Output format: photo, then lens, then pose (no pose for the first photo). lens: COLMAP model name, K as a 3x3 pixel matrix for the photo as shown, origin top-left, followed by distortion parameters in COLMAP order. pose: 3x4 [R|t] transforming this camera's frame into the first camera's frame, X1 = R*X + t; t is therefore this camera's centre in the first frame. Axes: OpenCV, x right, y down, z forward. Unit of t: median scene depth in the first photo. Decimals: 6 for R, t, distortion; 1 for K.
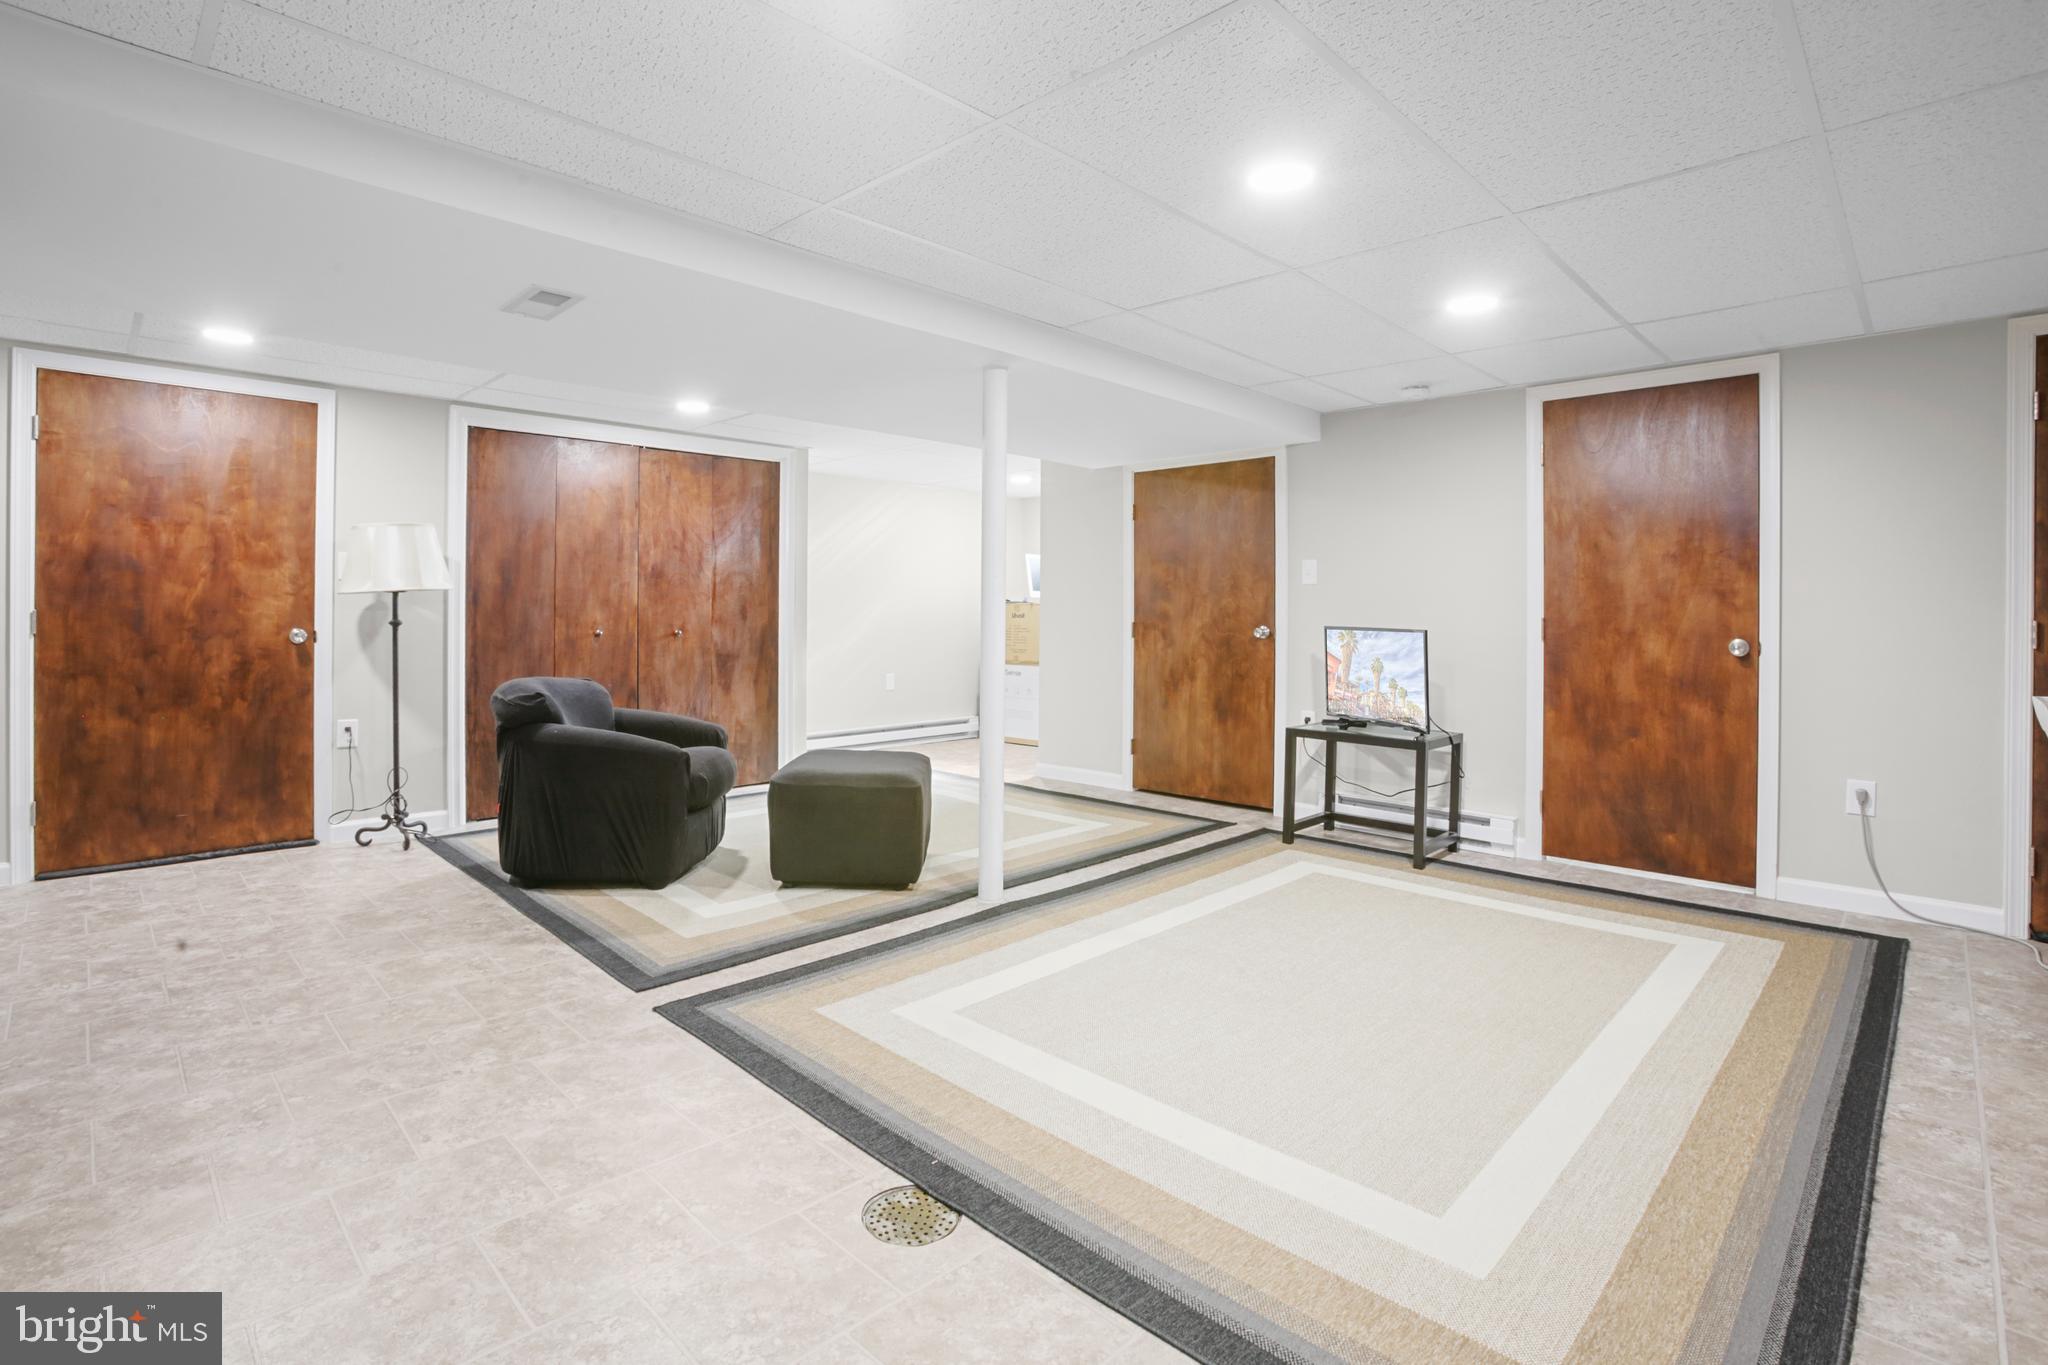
lens RADIAL K [[971.8, 0, 1024.0], [0, 971.8, 682.5], [0, 0, 1]] dist [-0.077829, 0.037760]
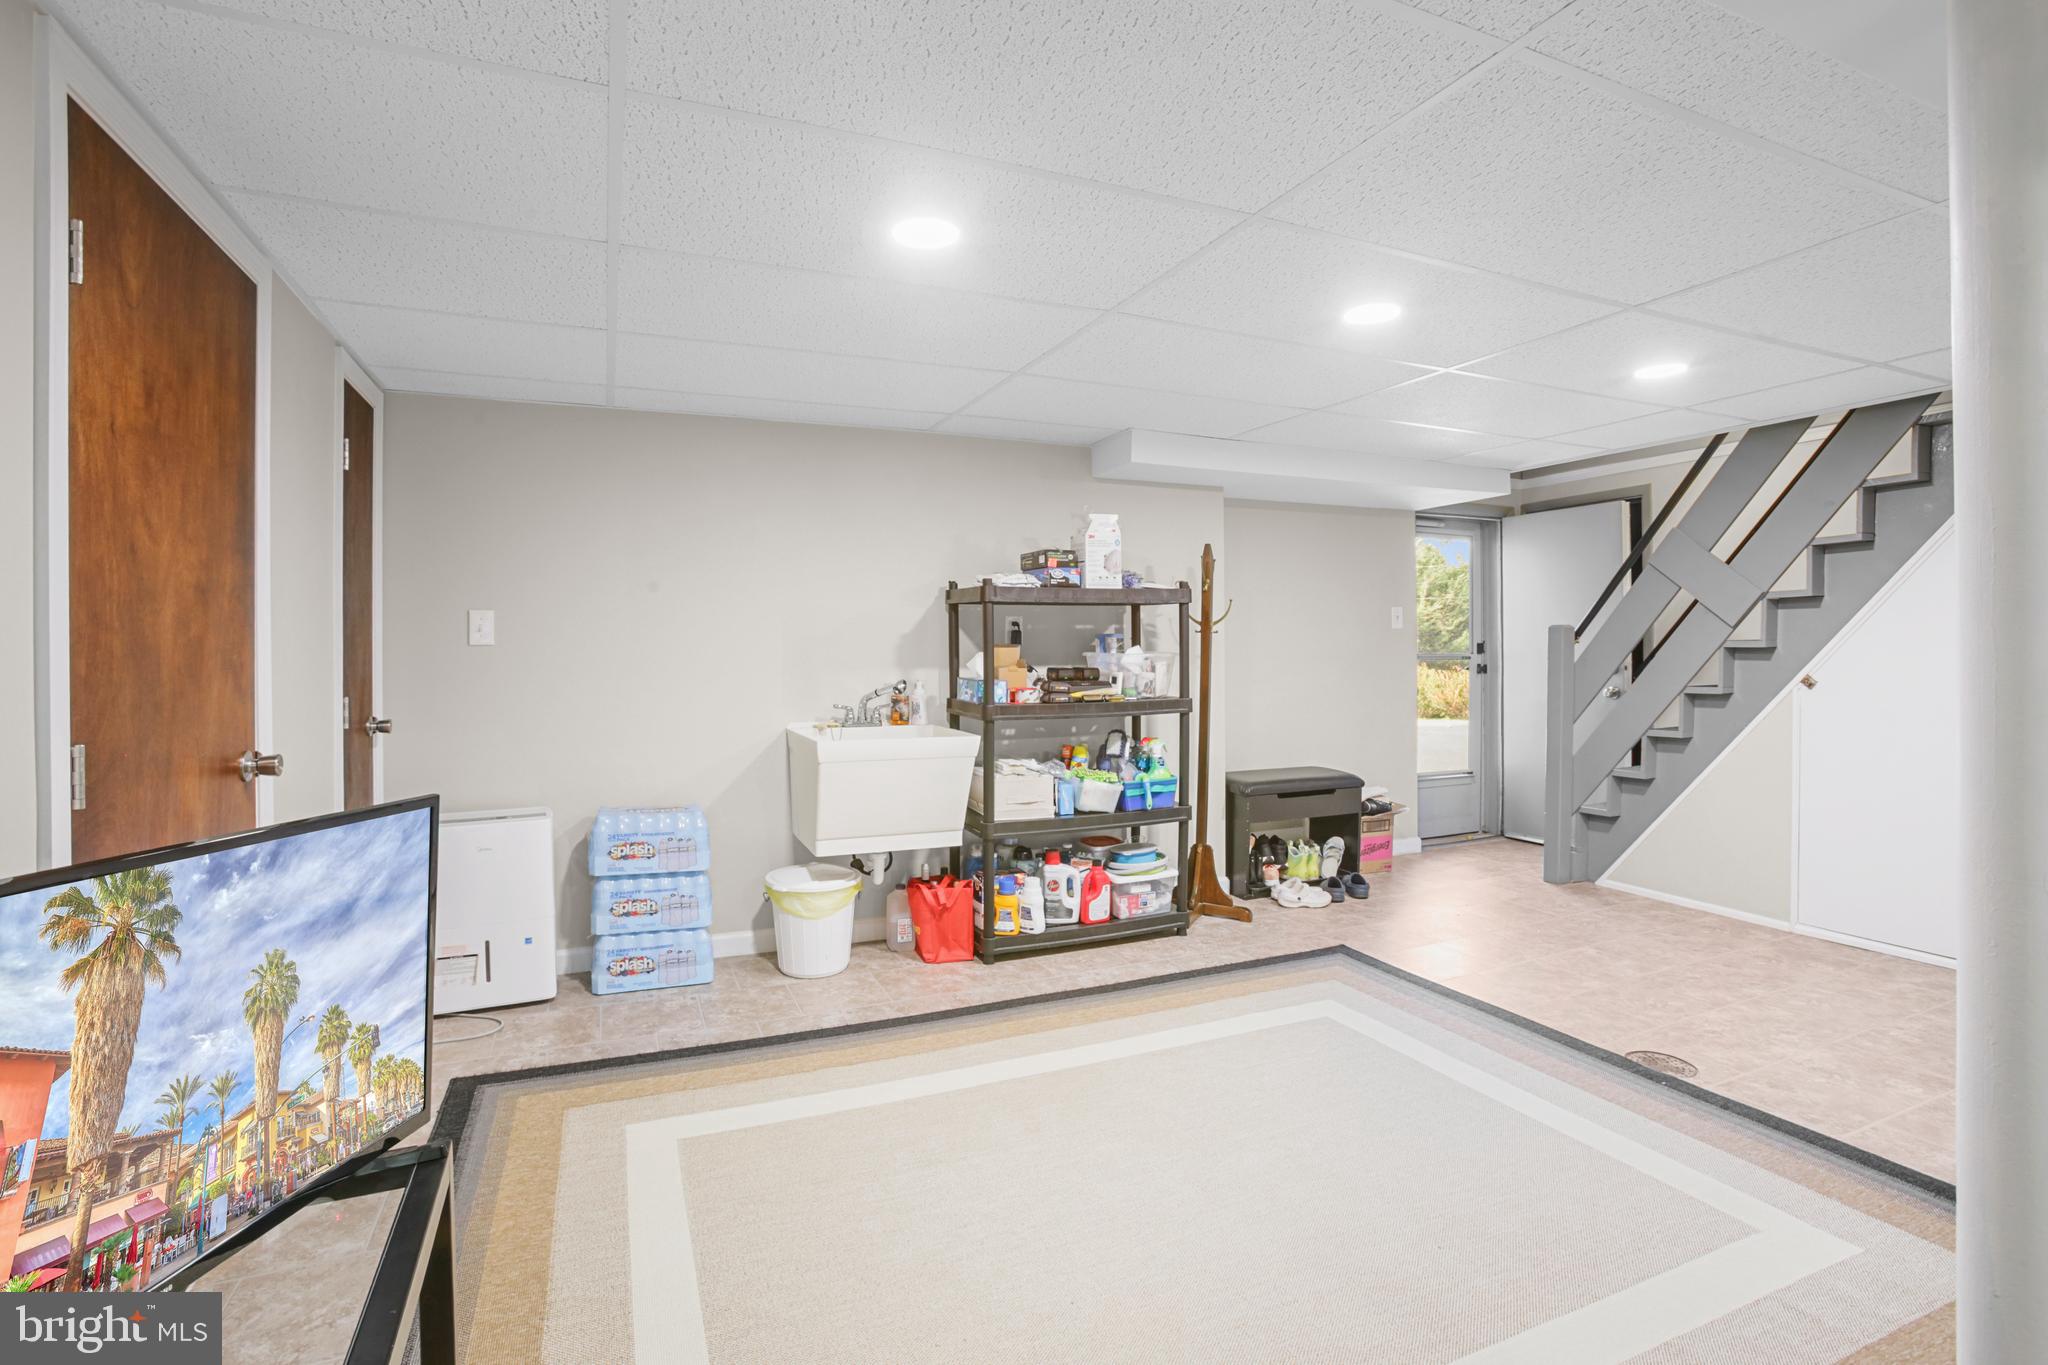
lens RADIAL K [[945.9, 0, 1024.0], [0, 945.9, 682.5], [0, 0, 1]] dist [-0.075044, 0.033594]
pose [[-0.921956, -0.006806, 0.387234, 0.233637], [0.032455, 0.994971, 0.094759, -0.217599], [-0.385932, 0.099931, -0.917099, 2.312571]]
